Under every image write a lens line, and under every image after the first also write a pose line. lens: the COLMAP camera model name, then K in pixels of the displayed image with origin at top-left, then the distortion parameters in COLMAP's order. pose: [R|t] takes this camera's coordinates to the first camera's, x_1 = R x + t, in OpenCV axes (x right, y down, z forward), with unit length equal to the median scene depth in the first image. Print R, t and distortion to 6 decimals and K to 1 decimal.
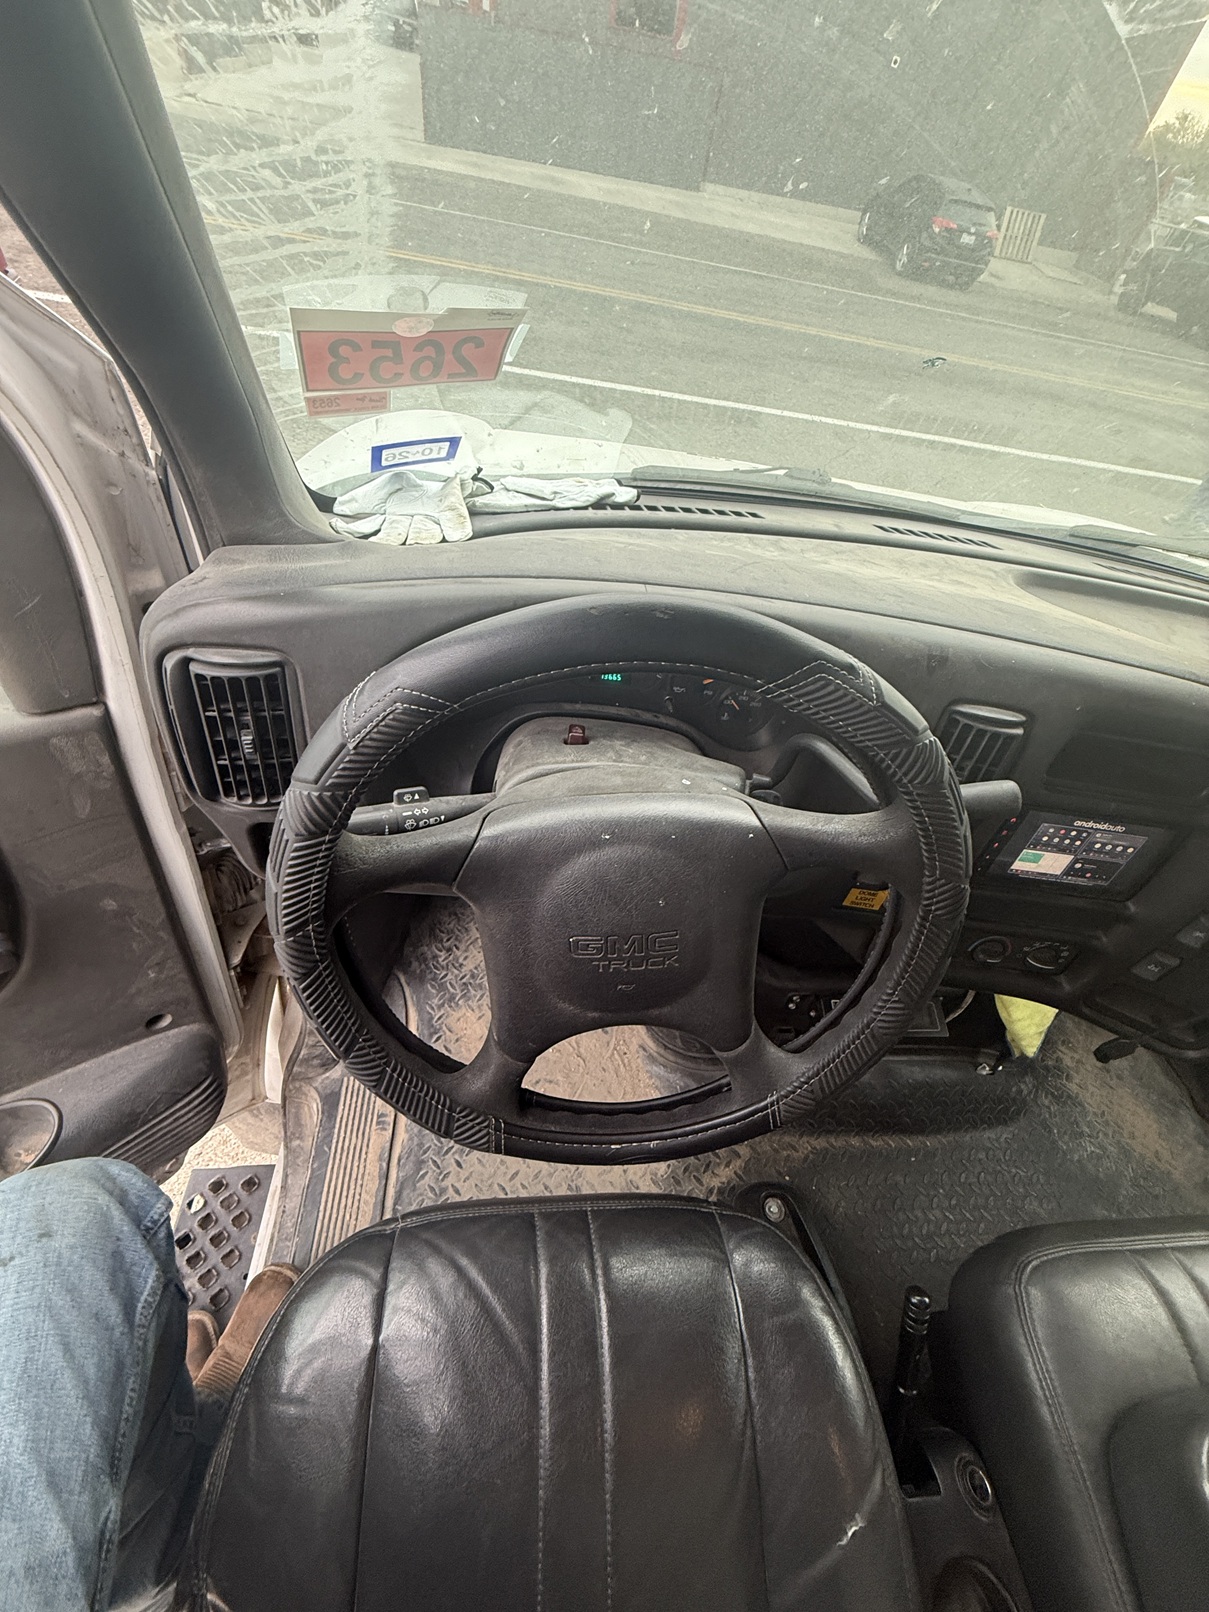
lens RADIAL K [[640.6, 0, 605.8], [0, 640.6, 802.5], [0, 0, 1]] dist [-0.001497, 0.000617]
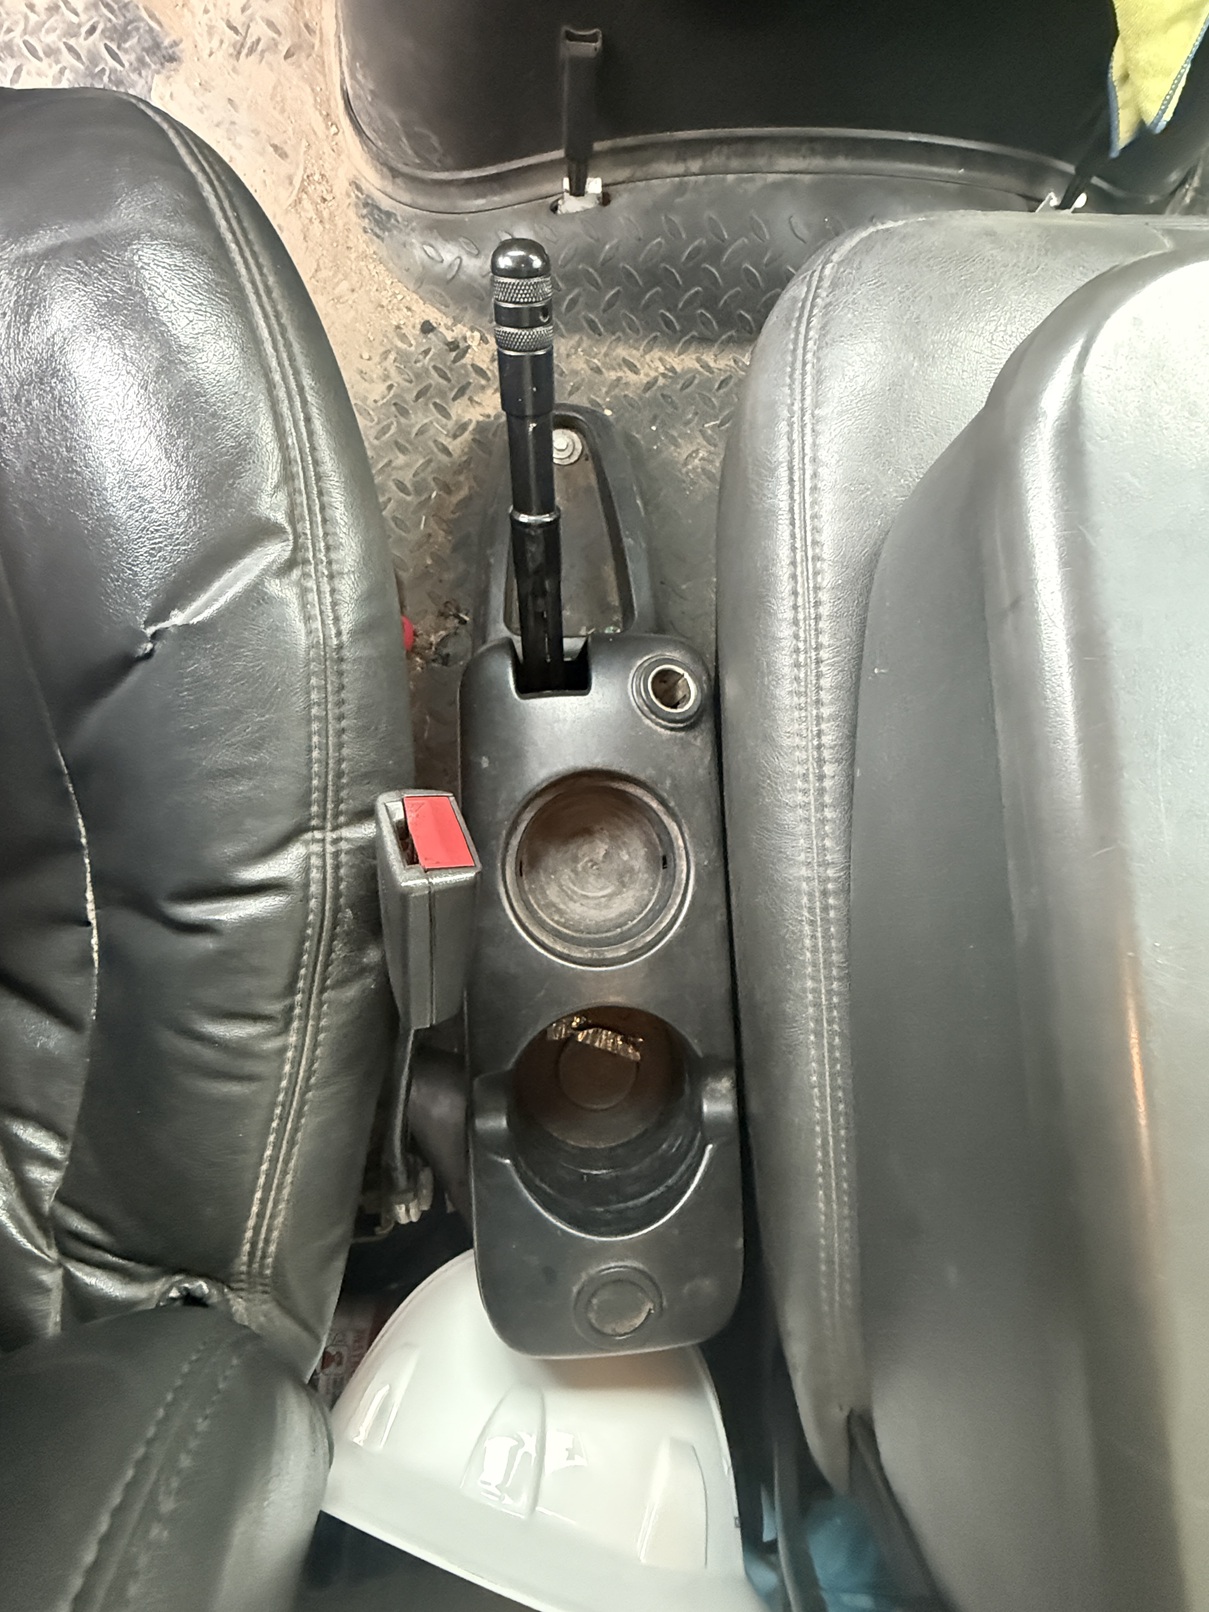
lens RADIAL K [[770.3, 0, 605.0], [0, 770.3, 790.1], [0, 0, 1]] dist [-0.001235, -0.000746]
pose [[0.995759, 0.017151, -0.090385, 0.346957], [0.040665, 0.799224, 0.599656, 0.445696], [0.082522, -0.600789, 0.795137, 0.263278]]
